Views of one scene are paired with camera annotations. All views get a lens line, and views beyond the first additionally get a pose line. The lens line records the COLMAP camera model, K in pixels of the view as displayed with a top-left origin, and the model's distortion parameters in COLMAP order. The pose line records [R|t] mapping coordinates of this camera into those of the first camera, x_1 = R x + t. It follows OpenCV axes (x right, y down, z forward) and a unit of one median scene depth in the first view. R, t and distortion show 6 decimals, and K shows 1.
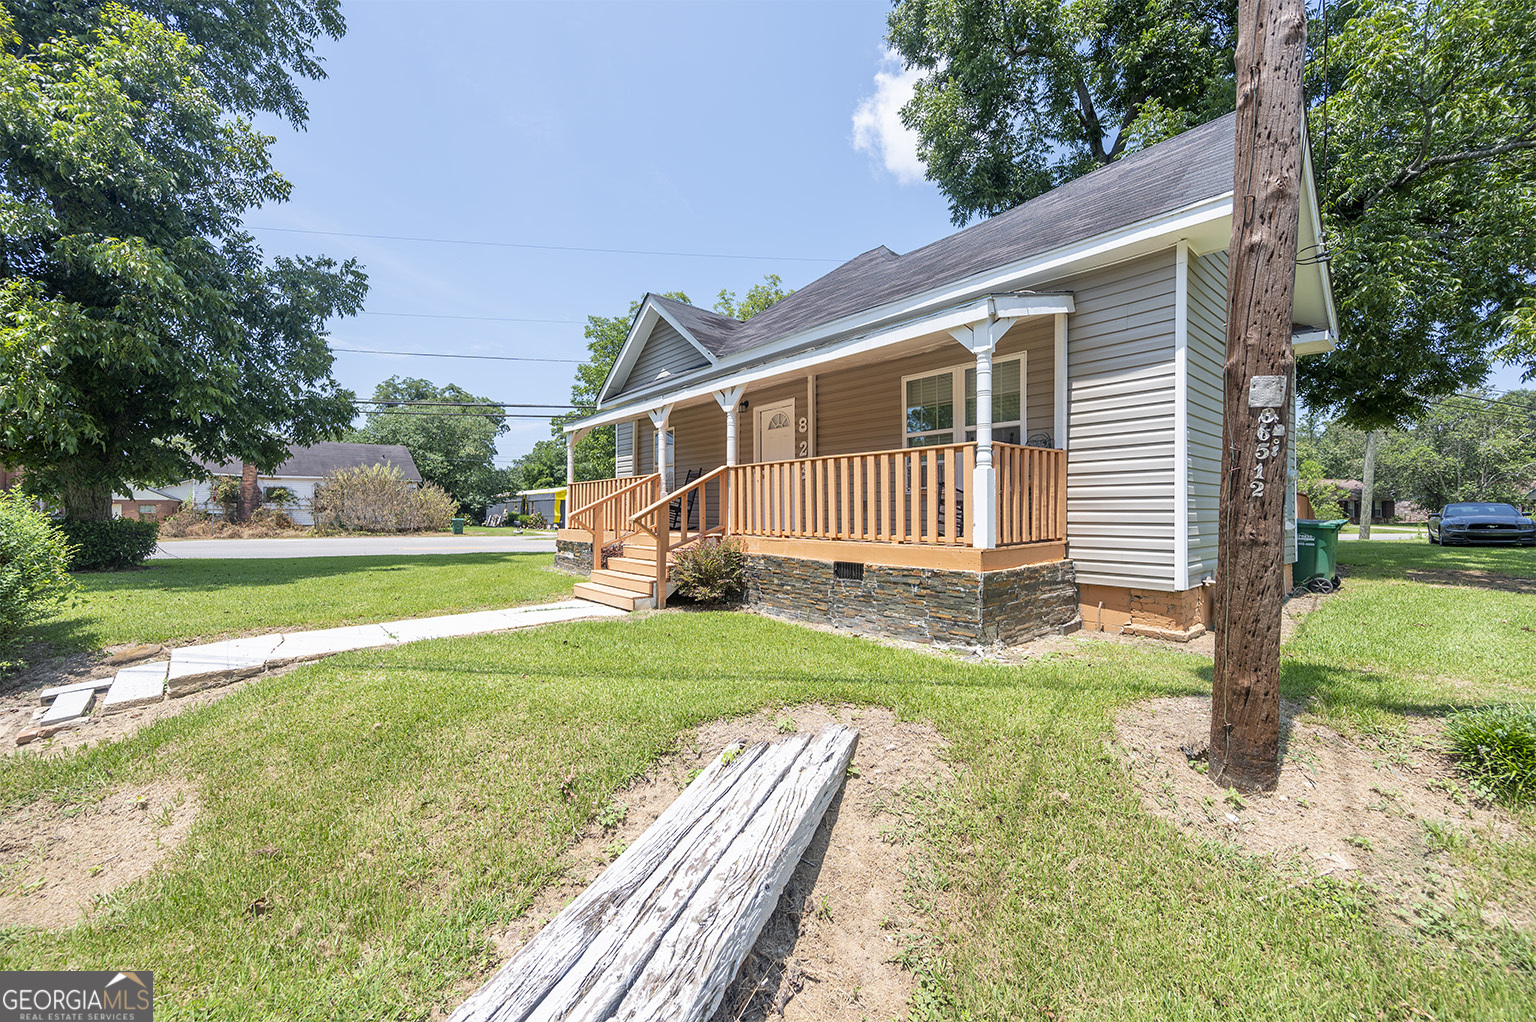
lens RADIAL K [[607.4, 0, 768.0], [0, 607.4, 511.0], [0, 0, 1]] dist [0.001709, 0.000087]
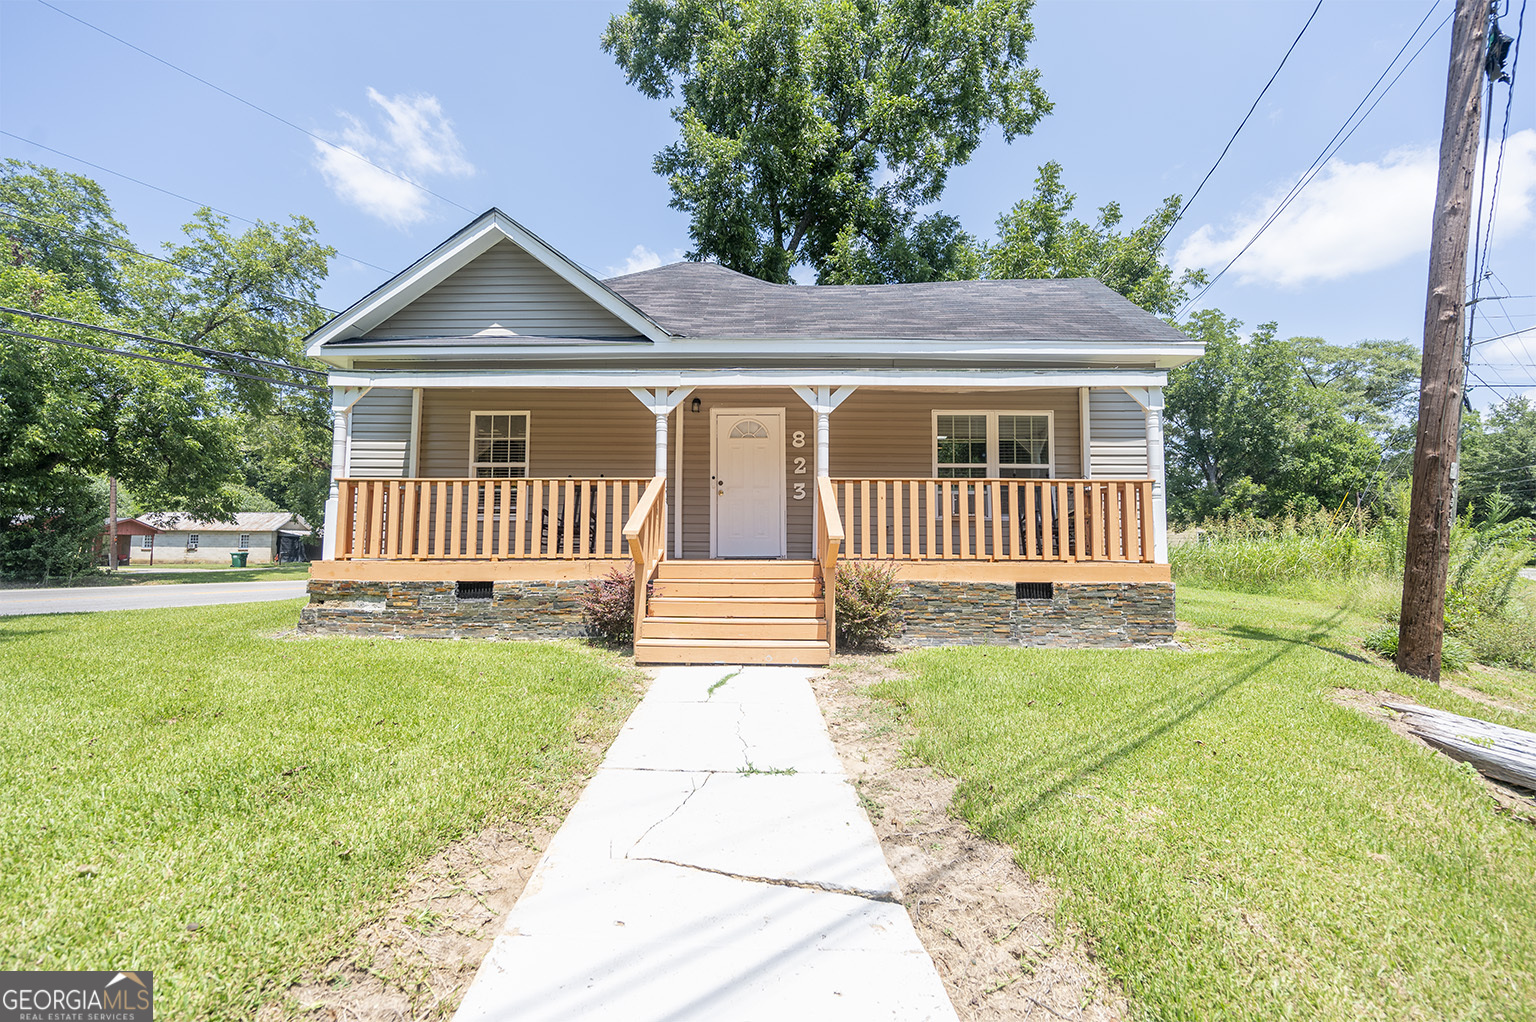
lens RADIAL K [[607.4, 0, 768.0], [0, 607.4, 511.0], [0, 0, 1]] dist [0.001709, 0.000087]
pose [[0.653684, 0.051350, 0.755023, -0.820972], [-0.007978, 0.998107, -0.060976, 0.025214], [-0.756725, 0.033836, 0.652857, 0.565994]]
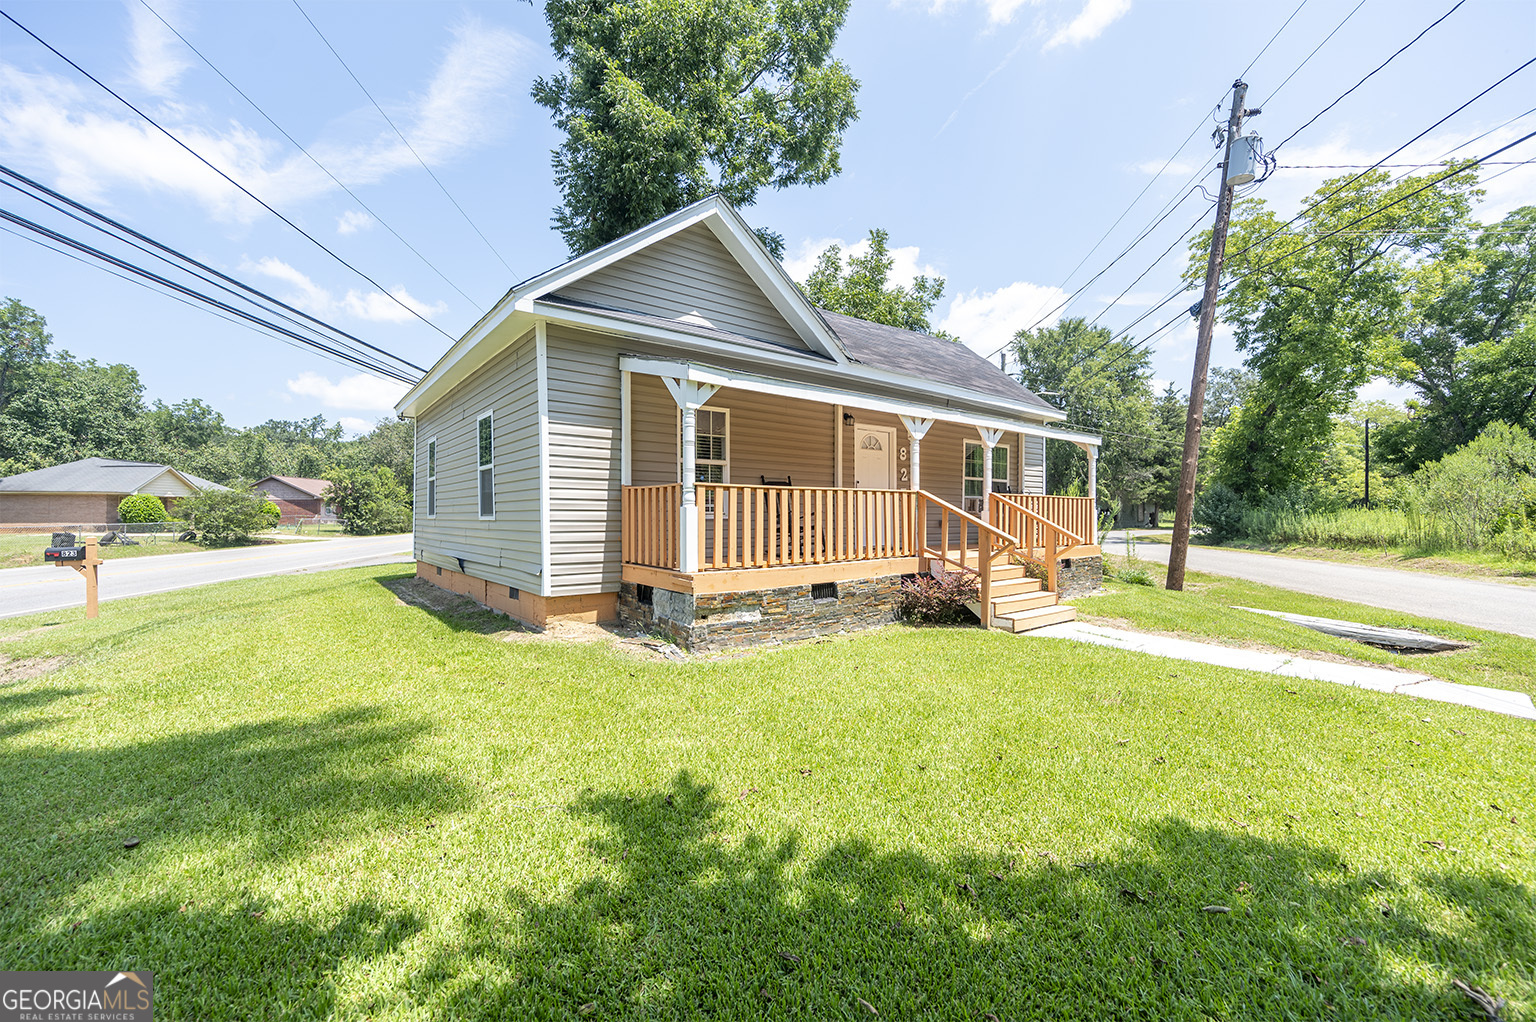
lens RADIAL K [[607.4, 0, 768.0], [0, 607.4, 511.0], [0, 0, 1]] dist [0.001709, 0.000087]
pose [[0.031252, 0.009624, 0.999465, -1.394790], [-0.002337, 0.999952, -0.009555, -0.027759], [-0.999509, -0.002037, 0.031273, 1.542770]]
